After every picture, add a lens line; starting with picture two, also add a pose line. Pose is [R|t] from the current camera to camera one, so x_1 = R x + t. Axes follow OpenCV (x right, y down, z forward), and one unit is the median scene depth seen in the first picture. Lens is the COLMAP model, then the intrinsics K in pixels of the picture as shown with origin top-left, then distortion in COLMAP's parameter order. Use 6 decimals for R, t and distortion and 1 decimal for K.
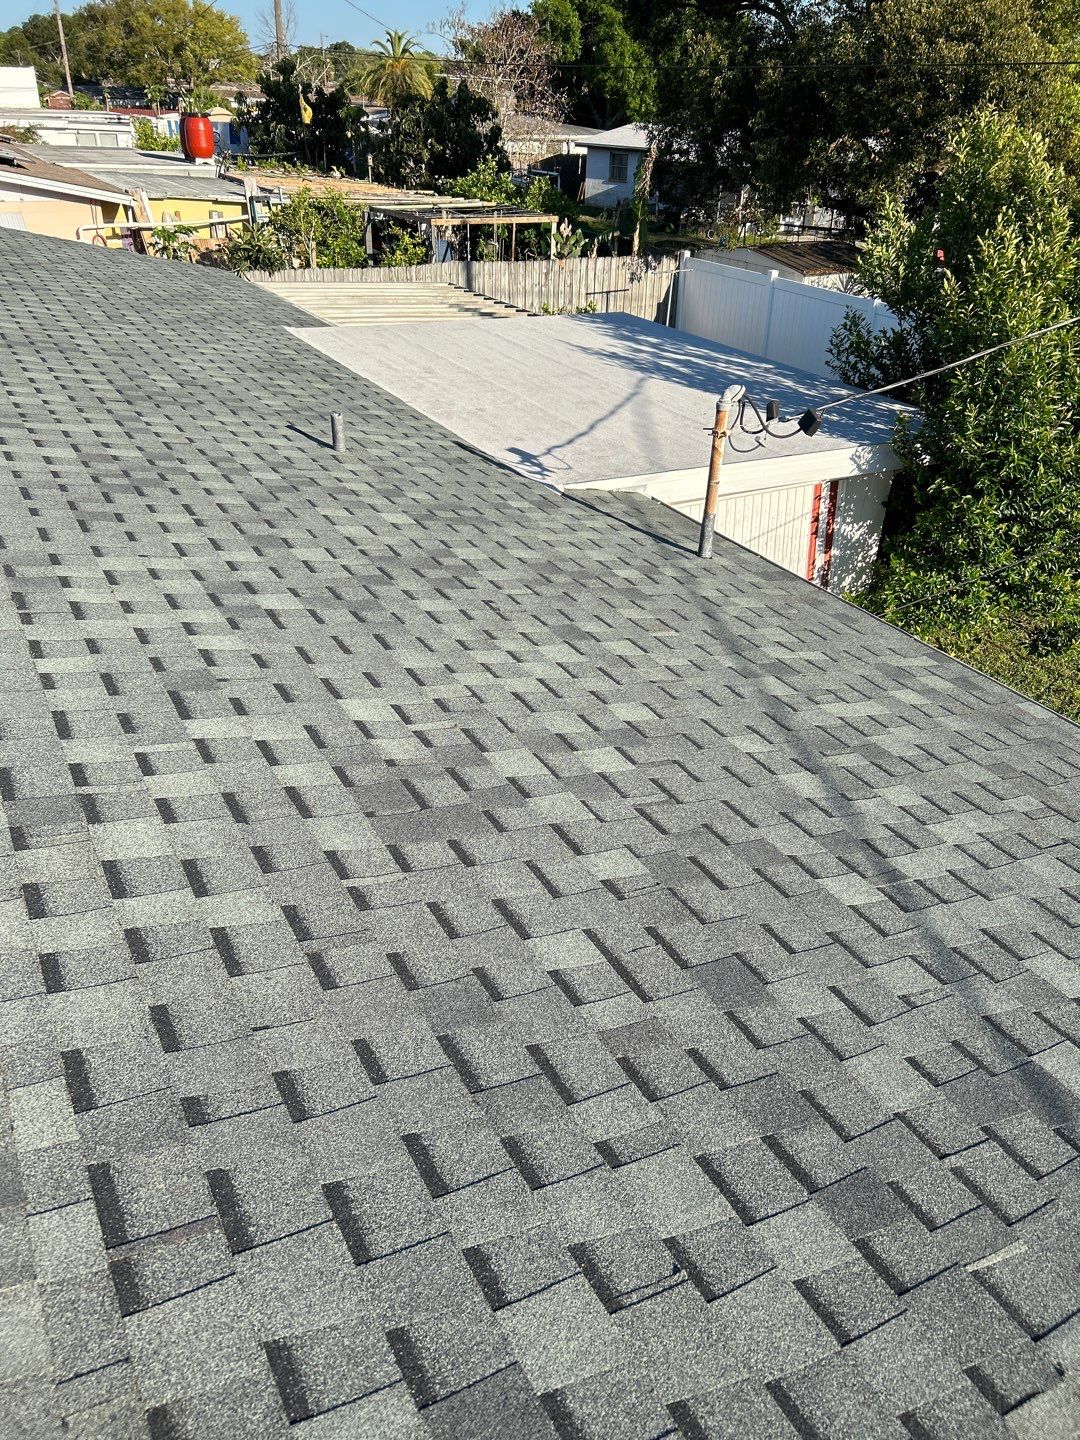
lens RADIAL K [[1078.6, 0, 538.7], [0, 1078.6, 733.5], [0, 0, 1]] dist [0.046998, -0.055589]
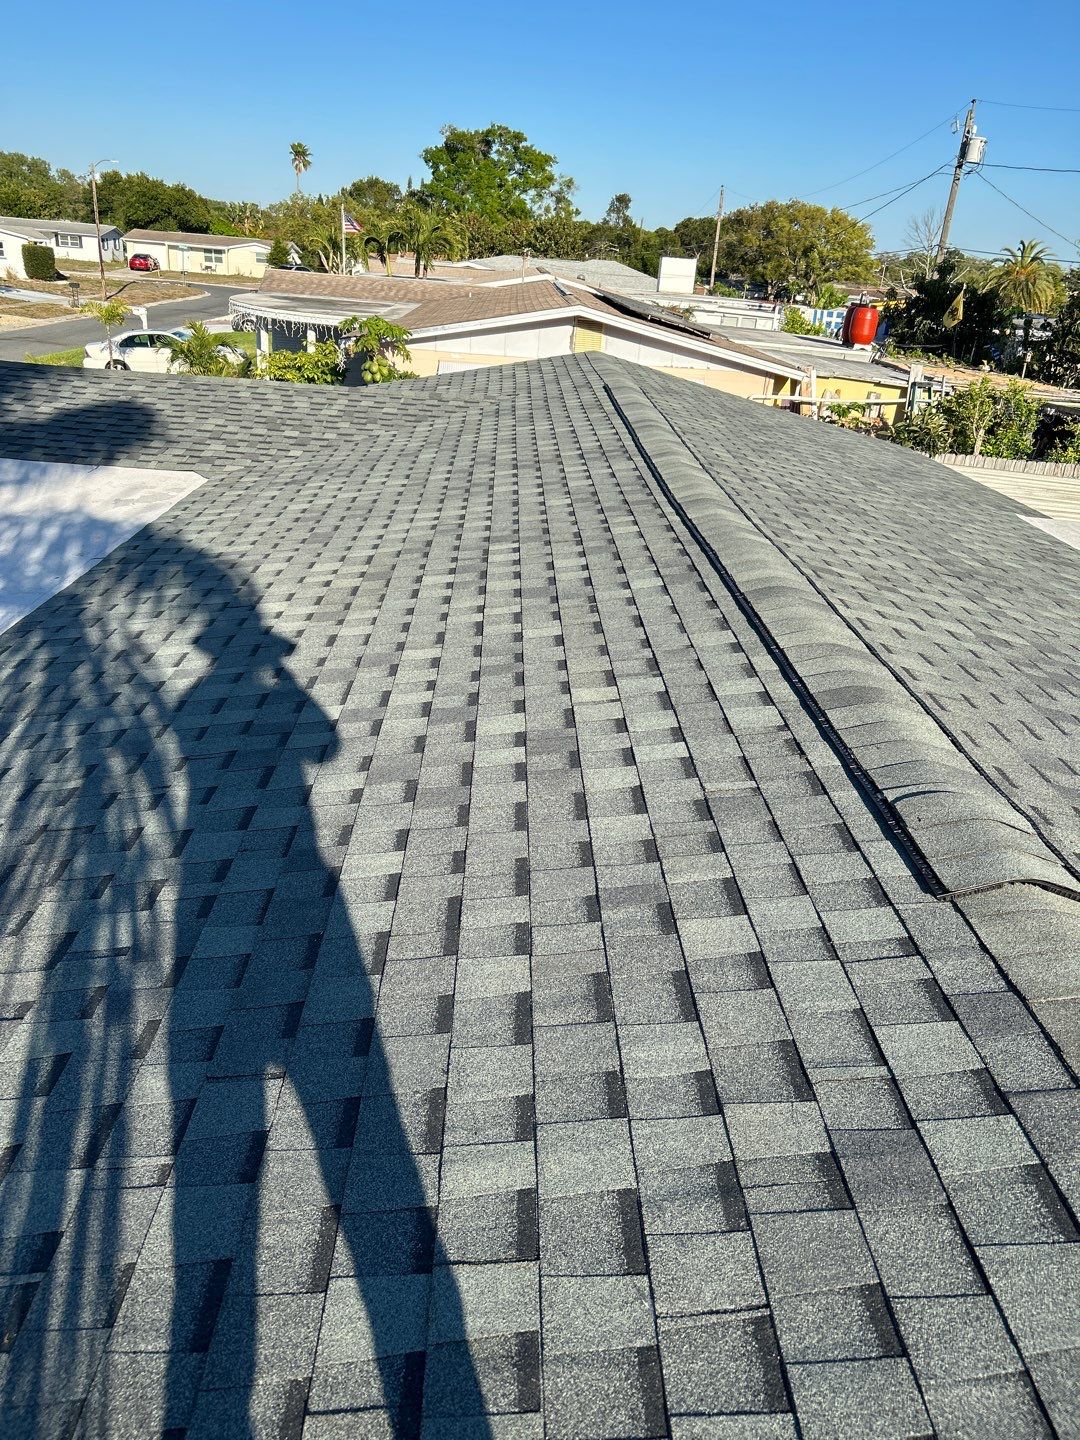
lens RADIAL K [[1079.3, 0, 541.6], [0, 1079.3, 727.5], [0, 0, 1]] dist [0.036103, -0.036301]
pose [[0.885429, 0.215220, -0.411942, -0.146465], [-0.274194, 0.957540, -0.089084, -0.001458], [0.375278, 0.191829, 0.906845, 0.026997]]
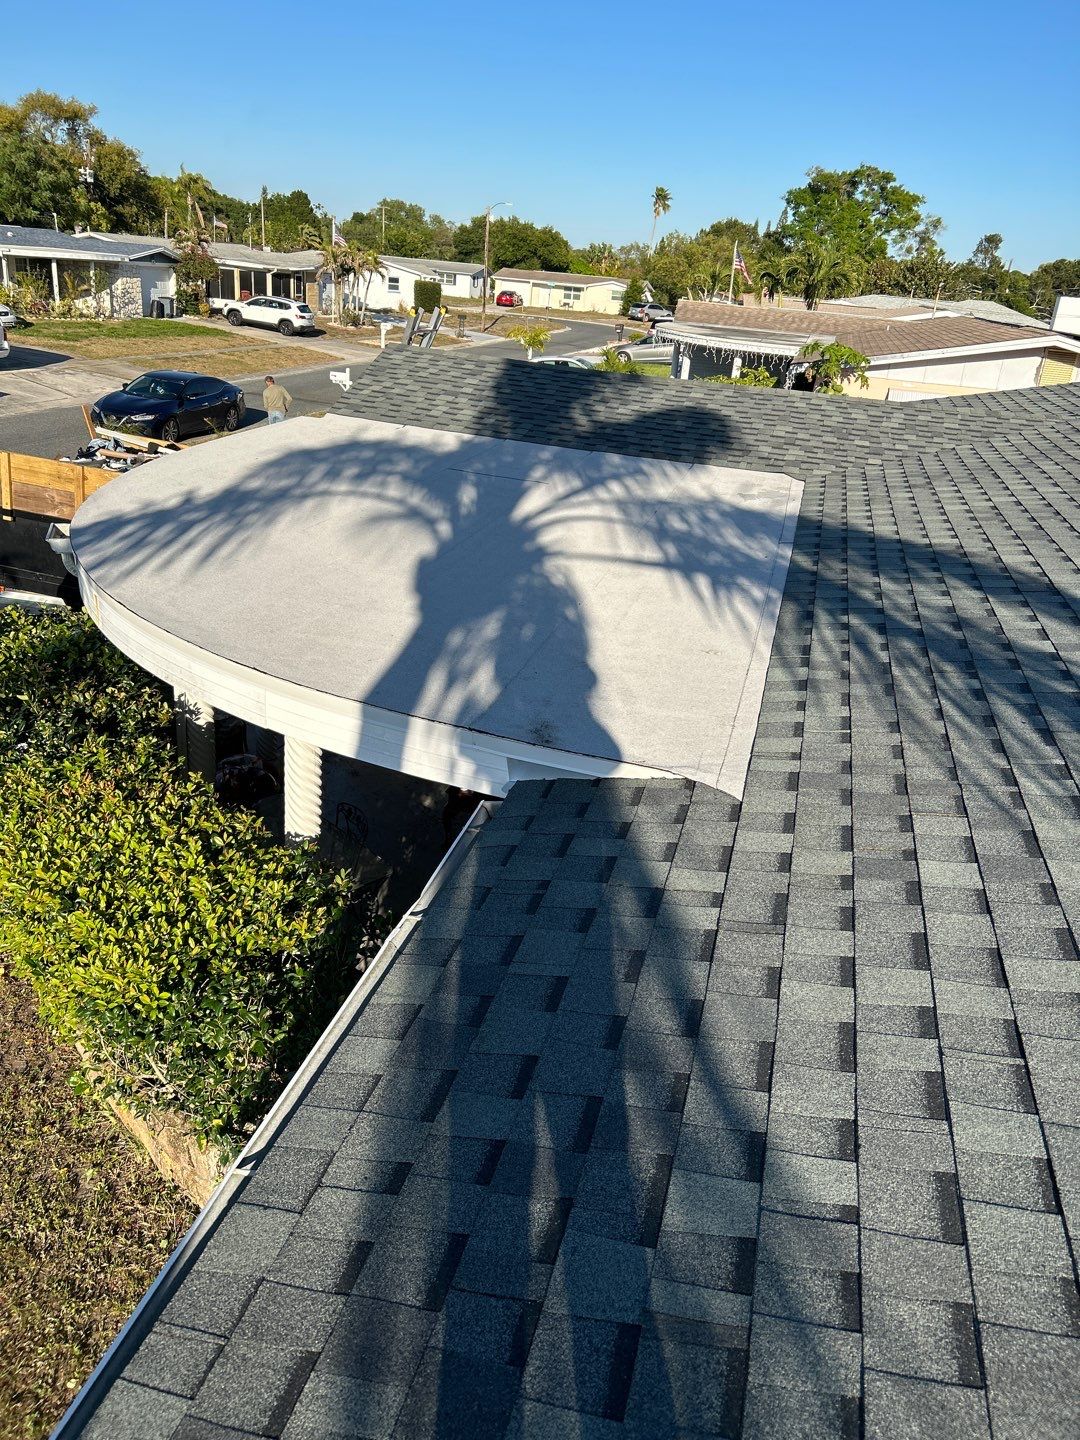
lens RADIAL K [[1079.3, 0, 541.6], [0, 1079.3, 727.5], [0, 0, 1]] dist [0.036103, -0.036301]
pose [[0.722878, 0.295824, -0.624448, -0.296048], [-0.403024, 0.914584, -0.033280, 0.086689], [0.561265, 0.275725, 0.780357, -0.062106]]
